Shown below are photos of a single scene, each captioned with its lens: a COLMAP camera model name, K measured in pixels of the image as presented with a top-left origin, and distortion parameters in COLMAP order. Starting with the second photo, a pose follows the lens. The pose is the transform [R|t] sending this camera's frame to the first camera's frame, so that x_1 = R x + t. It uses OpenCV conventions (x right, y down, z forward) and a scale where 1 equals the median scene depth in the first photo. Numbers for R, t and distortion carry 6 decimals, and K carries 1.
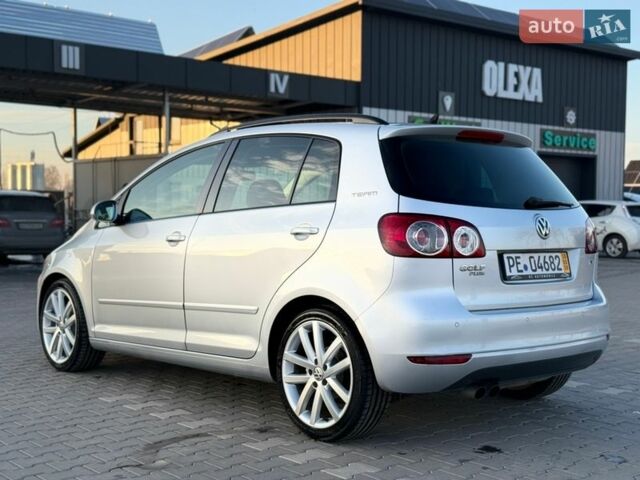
lens RADIAL K [[840.7, 0, 320.0], [0, 840.7, 240.0], [0, 0, 1]] dist [0.143274, -0.049386]
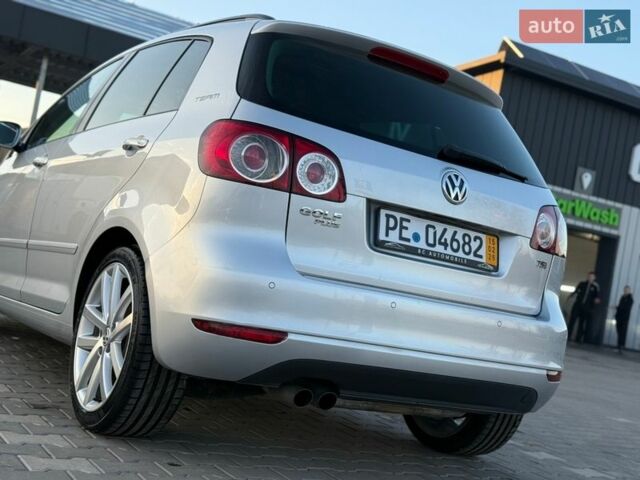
lens RADIAL K [[840.7, 0, 320.0], [0, 840.7, 240.0], [0, 0, 1]] dist [0.143274, -0.049386]
pose [[0.971553, 0.160592, -0.174056, 0.287350], [-0.174121, 0.982552, -0.065370, 0.093815], [0.160521, 0.093818, 0.982564, 0.311090]]
